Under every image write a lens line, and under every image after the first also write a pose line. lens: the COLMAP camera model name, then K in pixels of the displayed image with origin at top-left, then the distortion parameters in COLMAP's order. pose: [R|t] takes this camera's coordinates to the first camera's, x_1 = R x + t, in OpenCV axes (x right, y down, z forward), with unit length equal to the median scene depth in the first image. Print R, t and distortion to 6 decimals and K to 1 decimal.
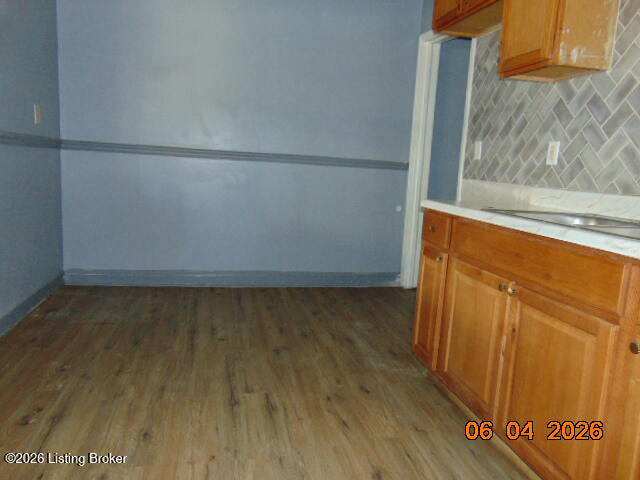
lens RADIAL K [[477.1, 0, 319.7], [0, 477.1, 241.3], [0, 0, 1]] dist [-0.025206, 0.034910]
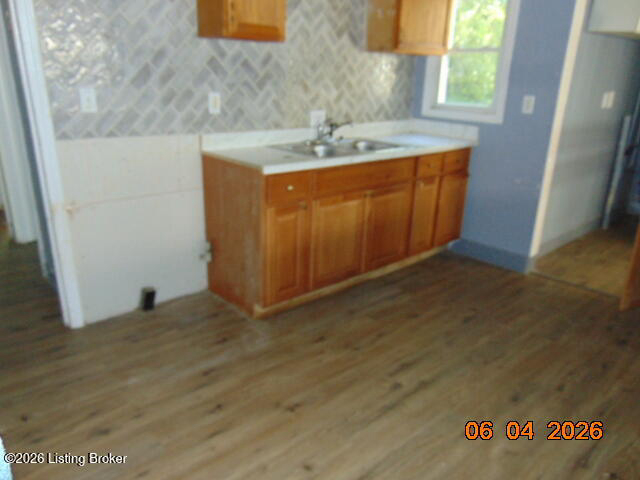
lens RADIAL K [[477.1, 0, 320.1], [0, 477.1, 238.0], [0, 0, 1]] dist [-0.025206, 0.034910]
pose [[-0.484556, -0.356204, 0.798952, -0.689260], [0.076296, 0.892648, 0.444250, -0.385053], [-0.871427, 0.276221, -0.405361, 1.321003]]
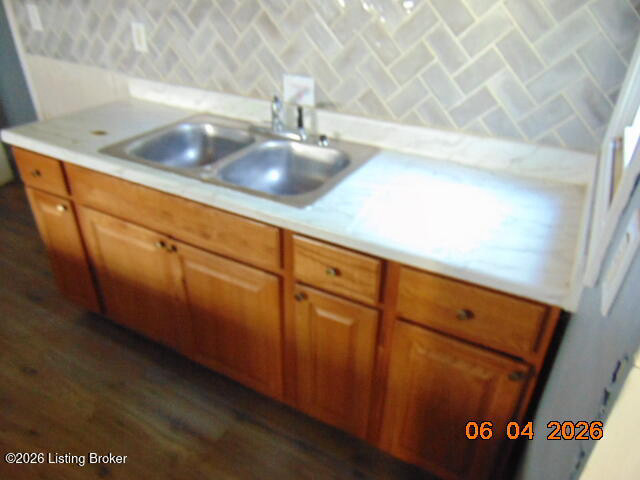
lens RADIAL K [[477.1, 0, 334.2], [0, 477.1, 247.2], [0, 0, 1]] dist [-0.025206, 0.034910]
pose [[0.649198, -0.425501, 0.630468, 0.004884], [0.121889, 0.876374, 0.465952, -0.206737], [-0.750789, -0.225648, 0.620804, 0.093543]]
